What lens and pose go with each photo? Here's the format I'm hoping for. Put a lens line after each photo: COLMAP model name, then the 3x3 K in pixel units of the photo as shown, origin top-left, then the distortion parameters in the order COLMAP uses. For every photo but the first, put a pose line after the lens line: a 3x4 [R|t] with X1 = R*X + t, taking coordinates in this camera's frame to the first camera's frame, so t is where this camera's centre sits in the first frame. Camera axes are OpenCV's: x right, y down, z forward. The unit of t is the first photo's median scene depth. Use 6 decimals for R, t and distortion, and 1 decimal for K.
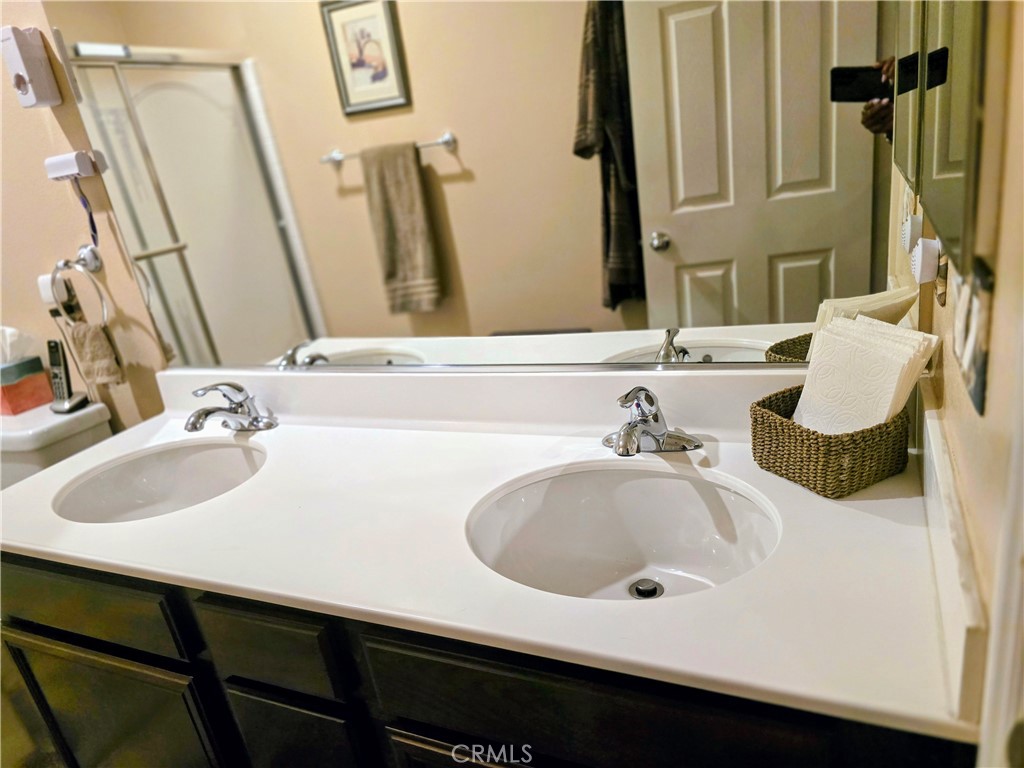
lens RADIAL K [[690.8, 0, 512.0], [0, 690.8, 384.0], [0, 0, 1]] dist [0.007987, 0.000007]
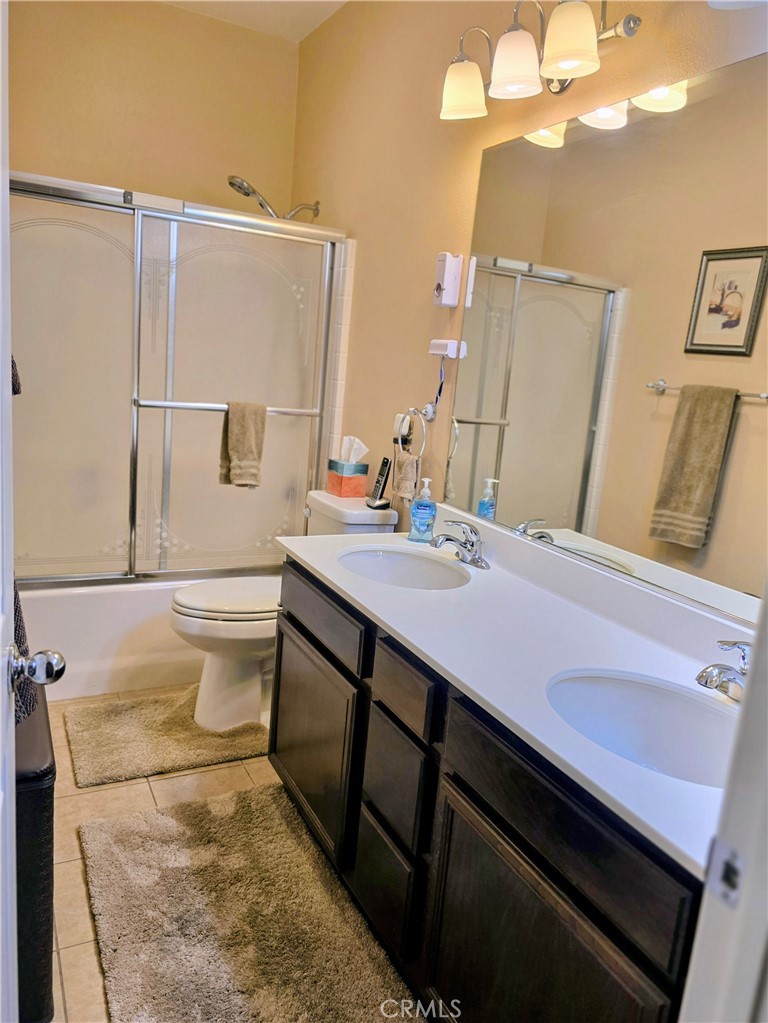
lens RADIAL K [[686.2, 0, 384.0], [0, 686.2, 511.5], [0, 0, 1]] dist [0.090889, -0.098763]
pose [[0.760720, 0.345022, -0.549786, 0.130074], [-0.402736, 0.915157, 0.017061, 0.013858], [0.509027, 0.208440, 0.835131, -0.139415]]
